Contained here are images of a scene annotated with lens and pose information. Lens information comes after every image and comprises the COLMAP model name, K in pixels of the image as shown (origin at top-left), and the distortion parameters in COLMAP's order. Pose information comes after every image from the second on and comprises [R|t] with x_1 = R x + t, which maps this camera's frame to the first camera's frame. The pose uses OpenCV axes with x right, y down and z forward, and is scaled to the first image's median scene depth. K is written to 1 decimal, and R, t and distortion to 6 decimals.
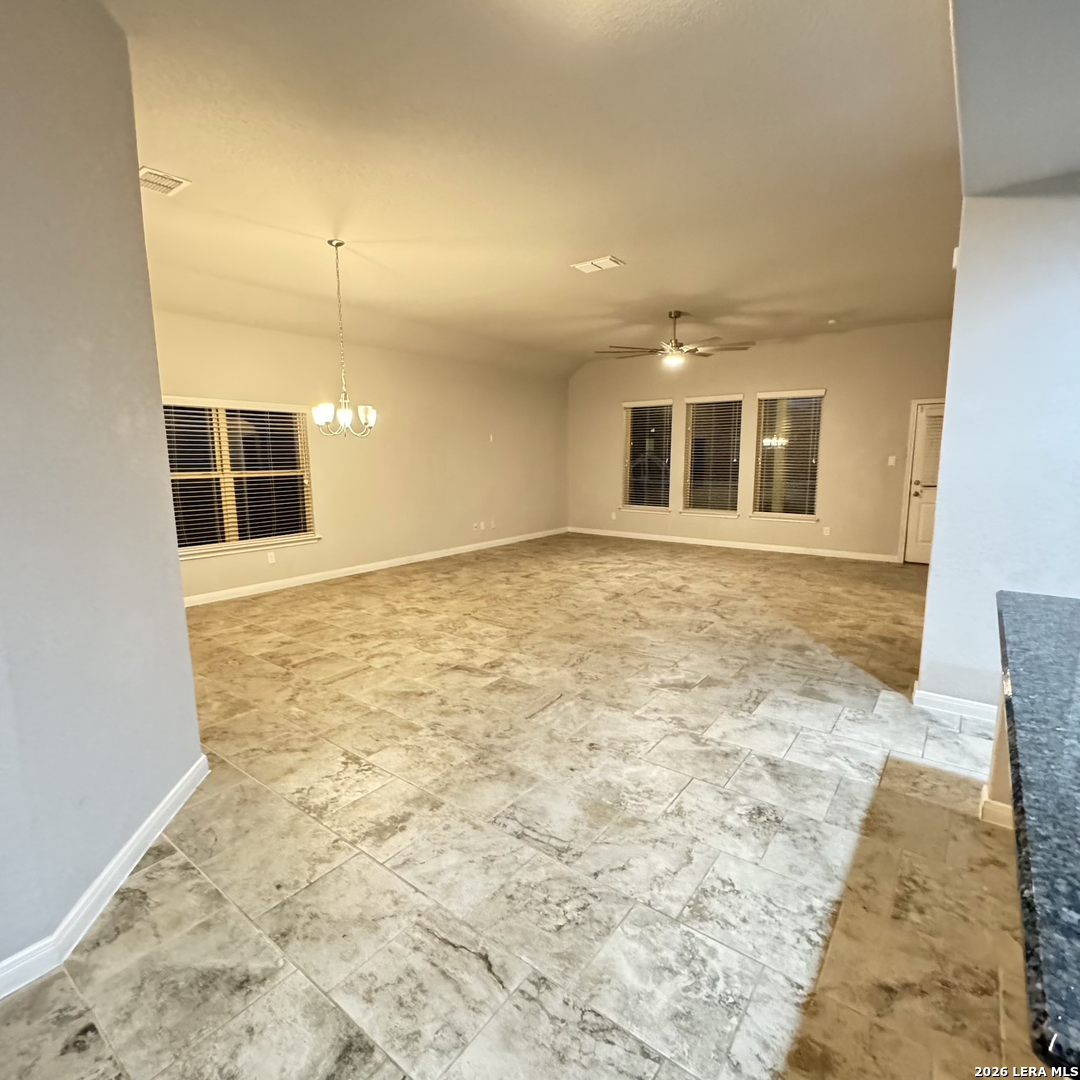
lens RADIAL K [[572.9, 0, 539.8], [0, 572.9, 544.0], [0, 0, 1]] dist [-0.003715, 0.000830]
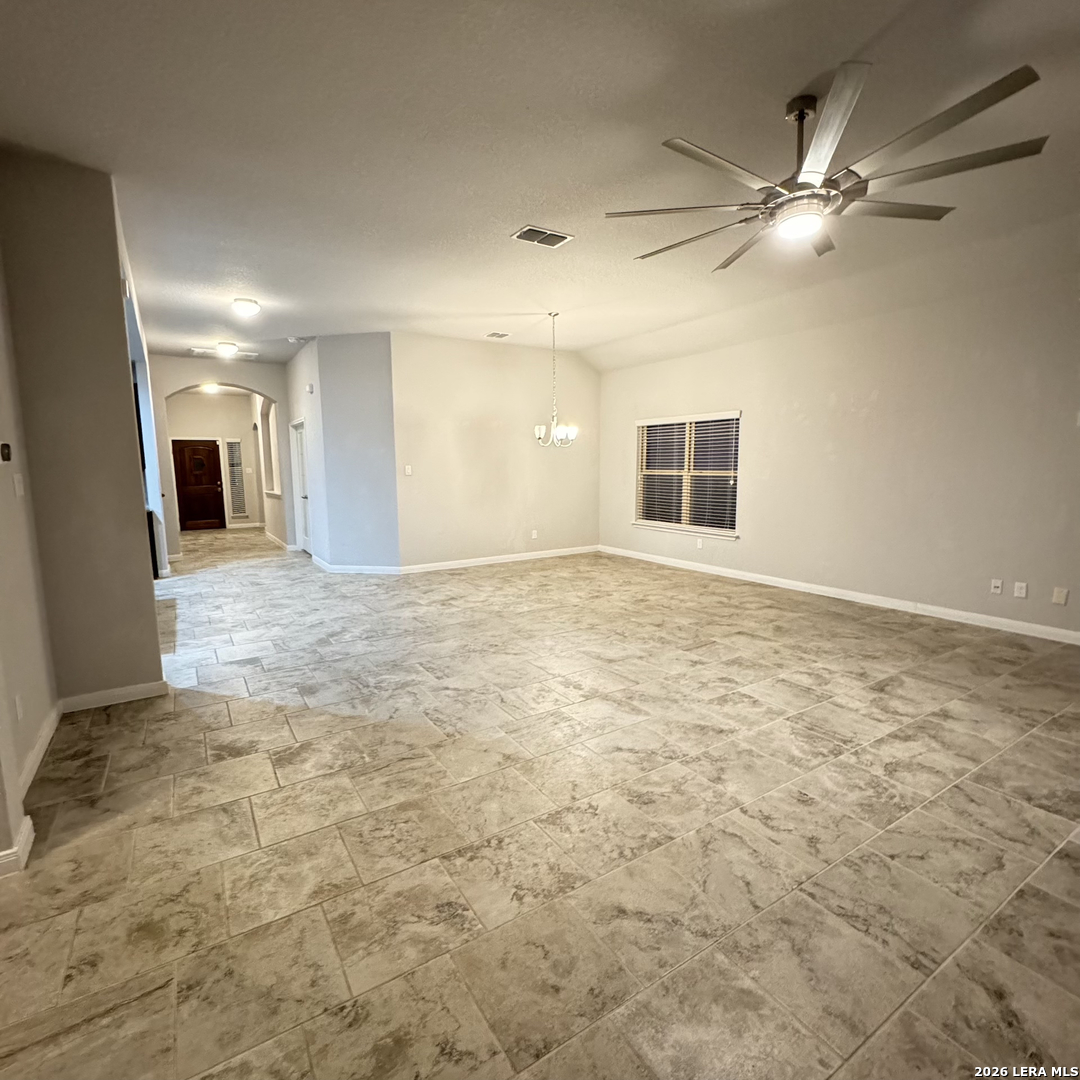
lens RADIAL K [[572.9, 0, 538.8], [0, 572.9, 543.4], [0, 0, 1]] dist [-0.003715, 0.000830]
pose [[-0.349536, 0.139992, -0.926405, 1.430486], [-0.131634, 0.971629, 0.196491, -0.316407], [0.927630, 0.190627, -0.321192, 2.030778]]
